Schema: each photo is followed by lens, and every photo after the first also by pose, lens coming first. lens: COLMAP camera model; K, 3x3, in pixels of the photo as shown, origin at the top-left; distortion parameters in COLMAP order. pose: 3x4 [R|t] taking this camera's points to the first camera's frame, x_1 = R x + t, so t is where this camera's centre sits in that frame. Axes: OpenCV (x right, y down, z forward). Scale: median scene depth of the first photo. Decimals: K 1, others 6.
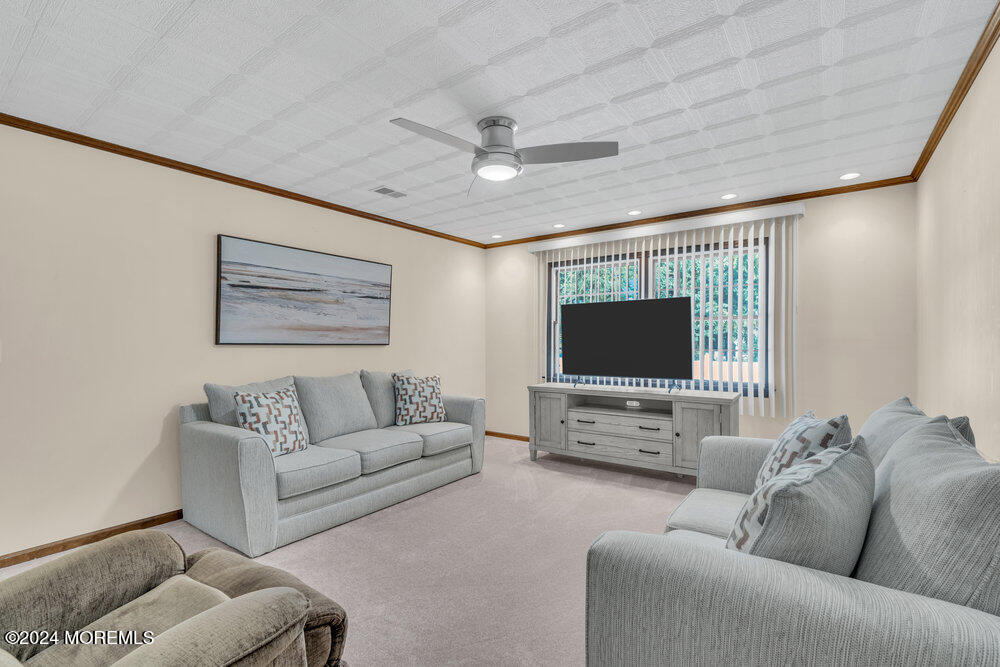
lens RADIAL K [[457.1, 0, 502.6], [0, 457.1, 340.3], [0, 0, 1]] dist [-0.004591, 0.002274]
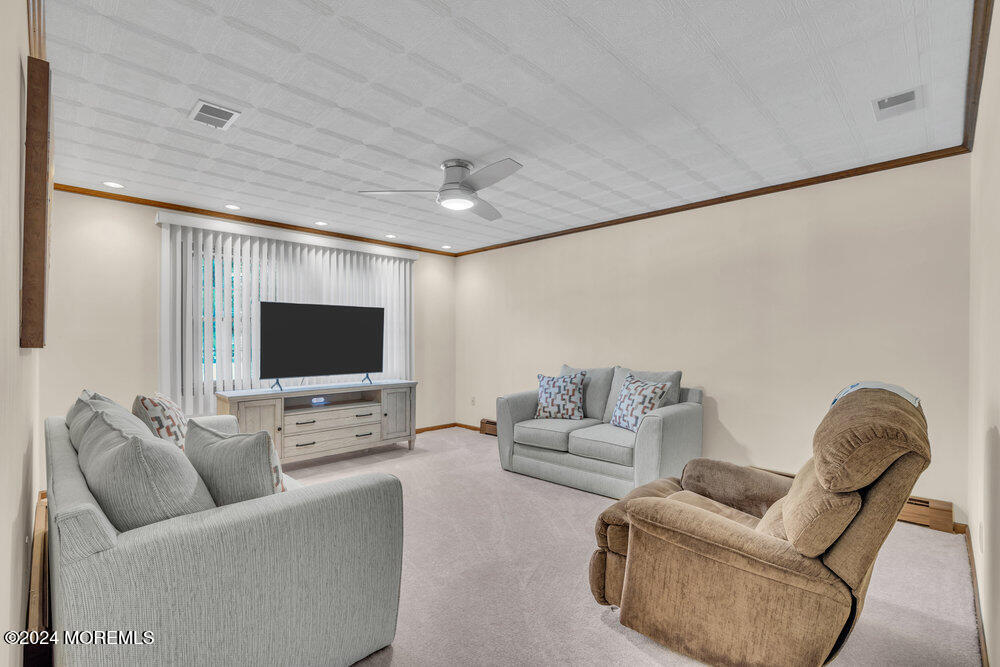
lens RADIAL K [[457.1, 0, 502.6], [0, 457.1, 340.3], [0, 0, 1]] dist [-0.004591, 0.002274]
pose [[0.147477, -0.002608, 0.989062, -0.764173], [-0.009901, 0.999943, 0.004113, -0.011740], [-0.989016, -0.010399, 0.147442, 0.439125]]
